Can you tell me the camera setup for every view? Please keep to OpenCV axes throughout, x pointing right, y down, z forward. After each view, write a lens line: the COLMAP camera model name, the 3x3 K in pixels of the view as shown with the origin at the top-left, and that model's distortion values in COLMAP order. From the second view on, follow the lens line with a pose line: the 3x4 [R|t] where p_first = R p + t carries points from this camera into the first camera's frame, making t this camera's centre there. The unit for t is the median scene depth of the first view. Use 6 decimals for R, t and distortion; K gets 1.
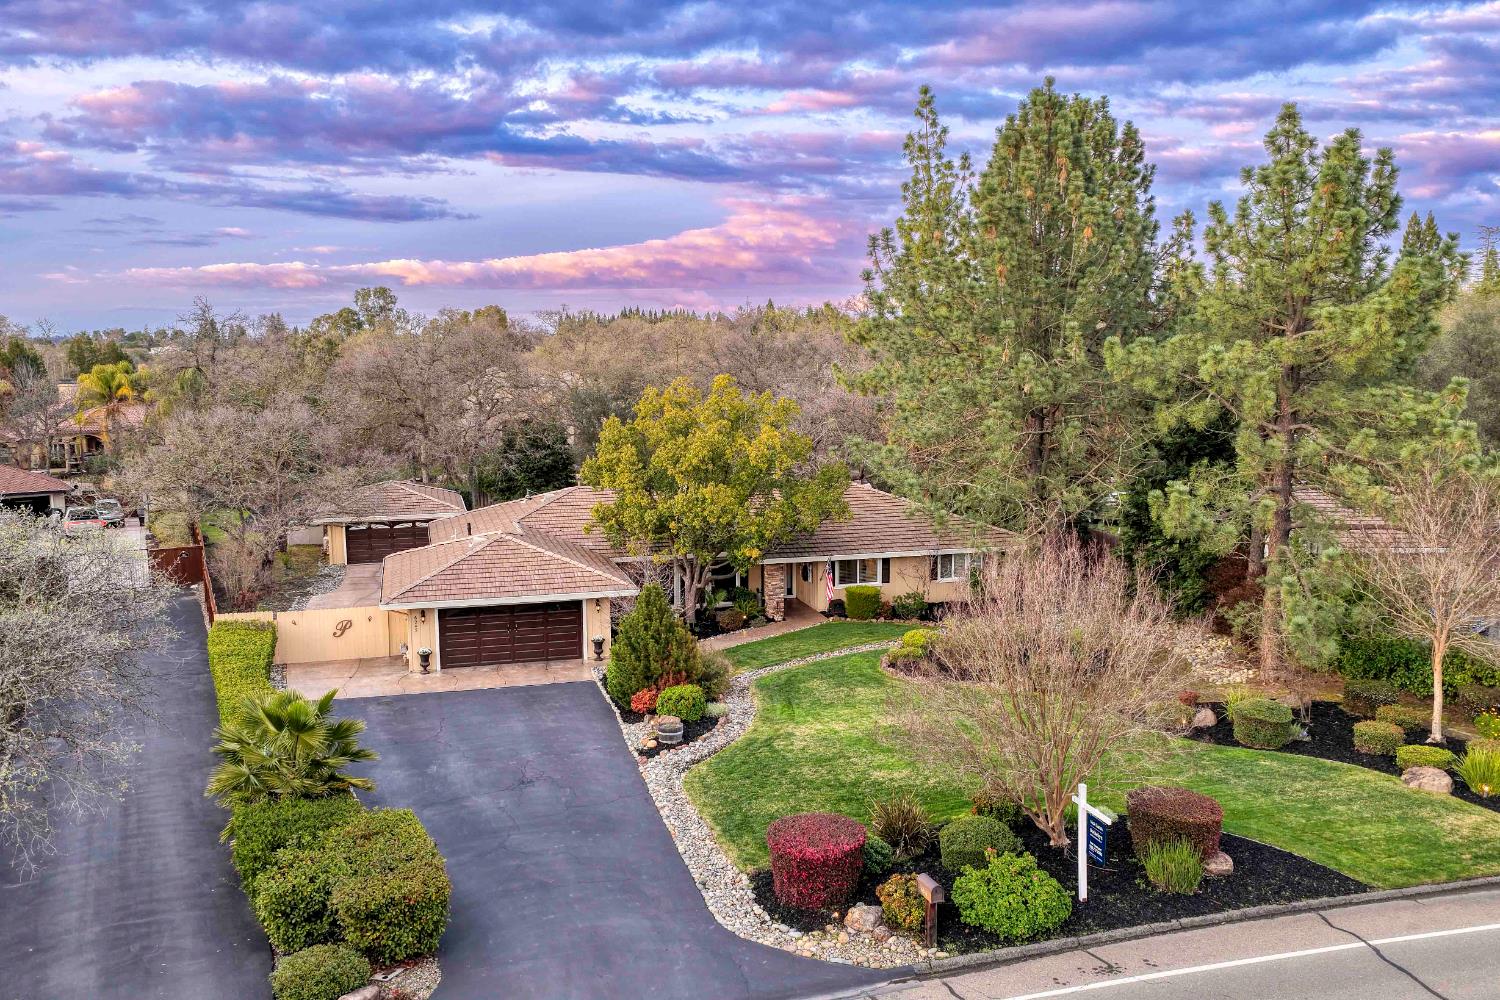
lens RADIAL K [[1293.6, 0, 759.9], [0, 1293.6, 495.4], [0, 0, 1]] dist [-0.020660, 0.050647]
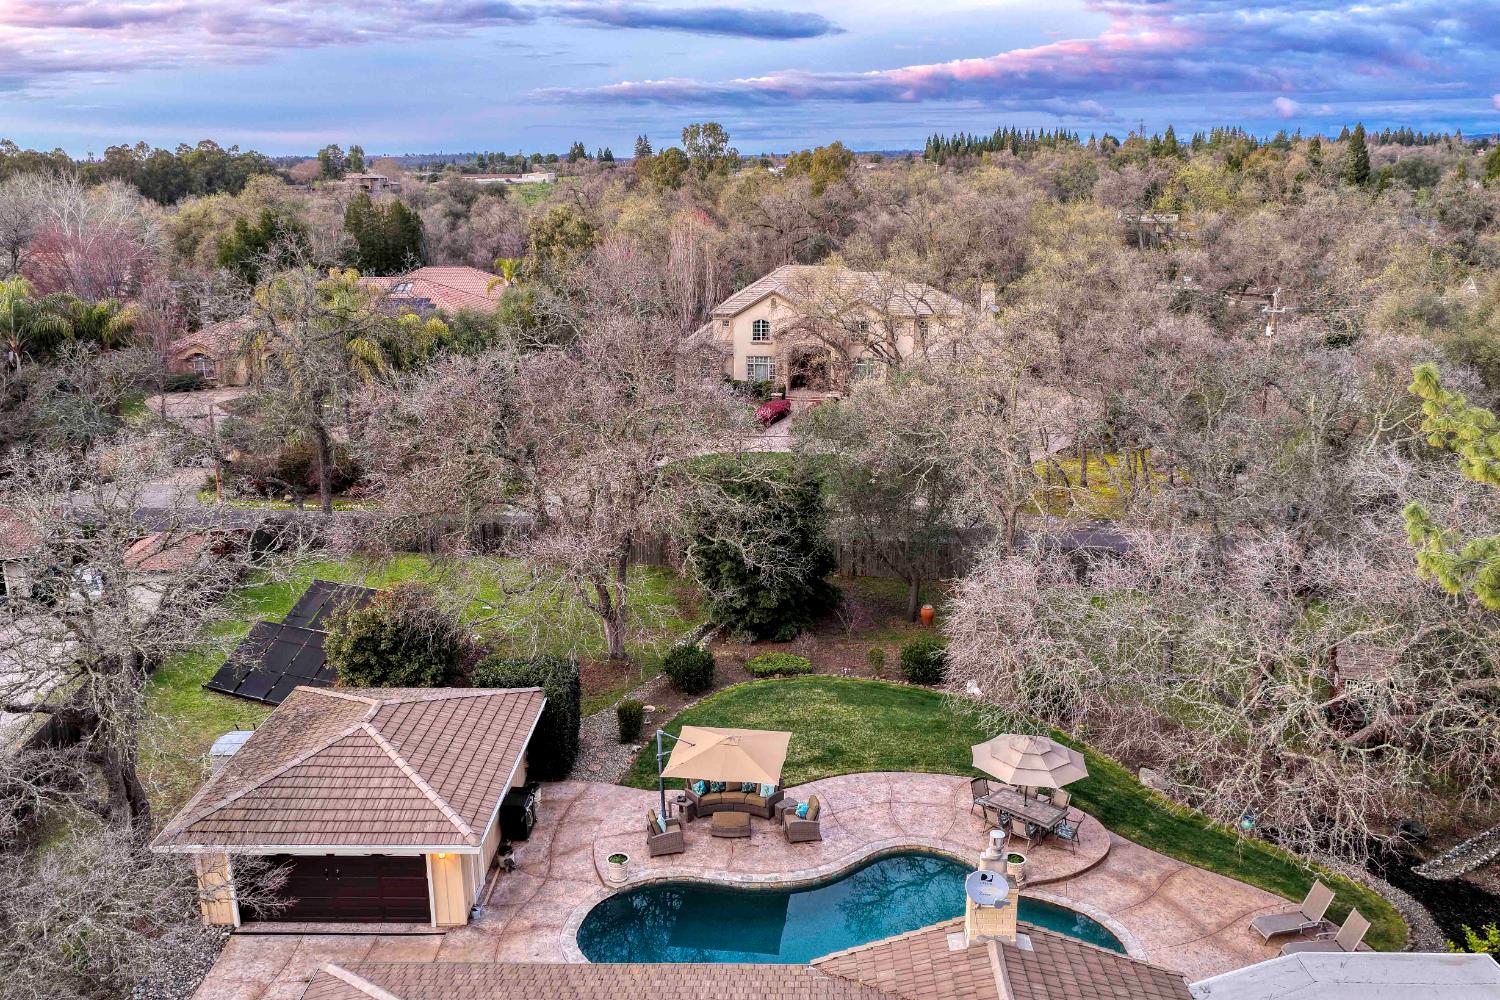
lens RADIAL K [[1293.6, 0, 751.0], [0, 1293.6, 496.8], [0, 0, 1]] dist [-0.020660, 0.050647]
pose [[0.957346, 0.071441, -0.279972, -0.023617], [-0.031401, 0.988937, 0.144973, -0.270577], [0.287232, -0.129998, 0.948999, 0.998832]]
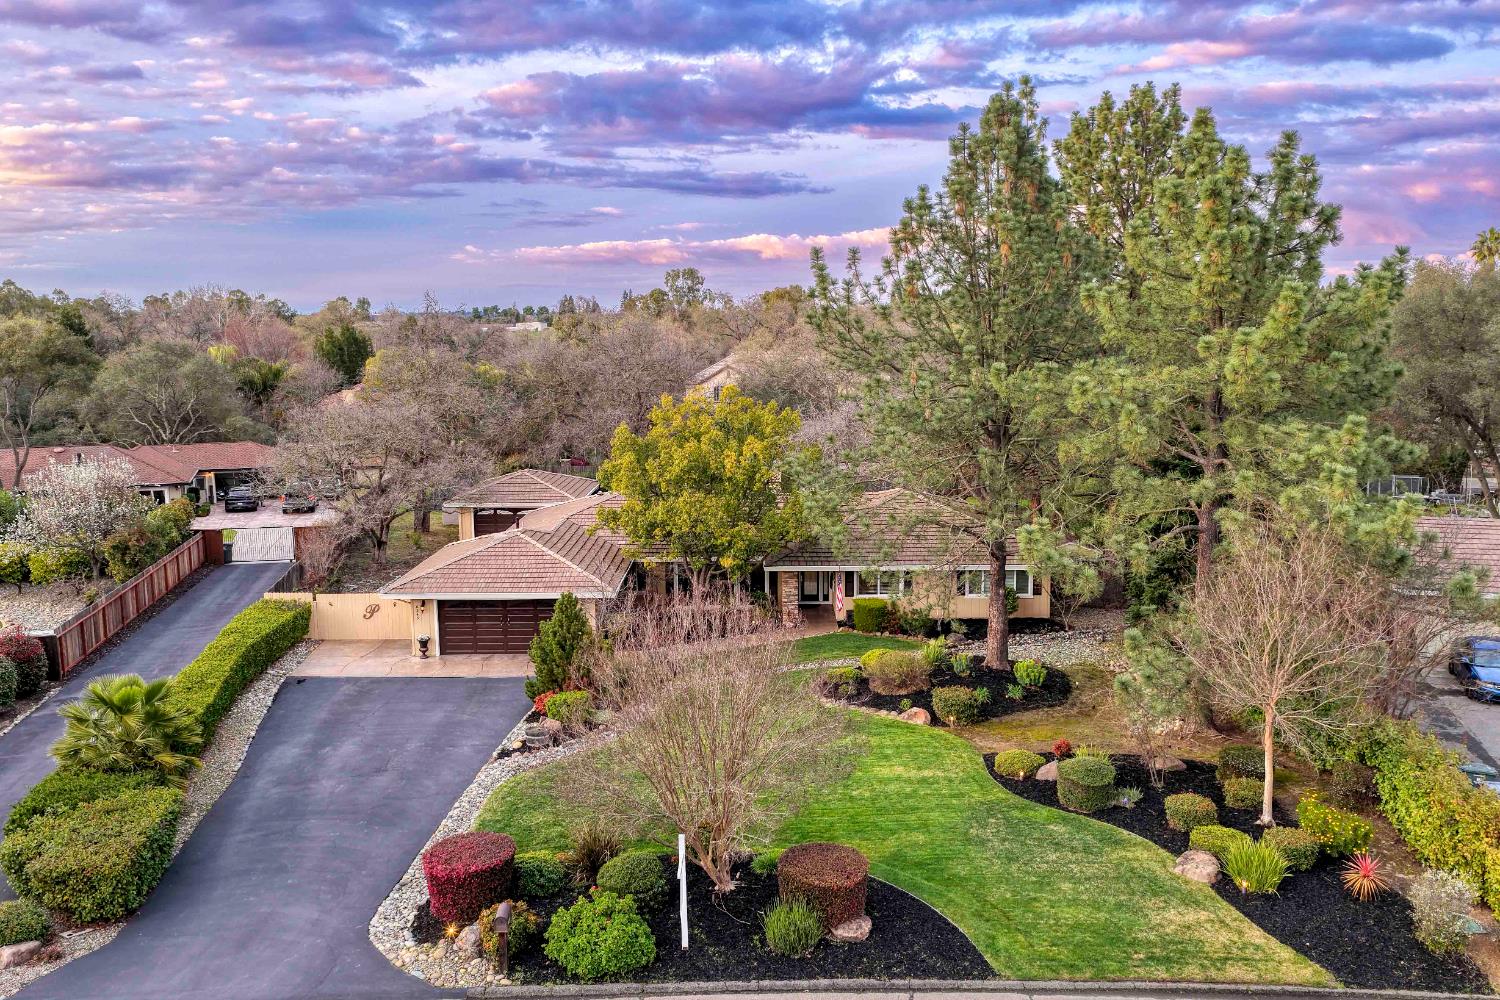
lens RADIAL K [[1293.6, 0, 740.1], [0, 1293.6, 512.5], [0, 0, 1]] dist [-0.020660, 0.050647]
pose [[0.959237, 0.040221, -0.279725, 0.326603], [-0.030672, 0.998790, 0.038433, -0.039111], [0.280933, -0.028286, 0.959311, 0.030882]]
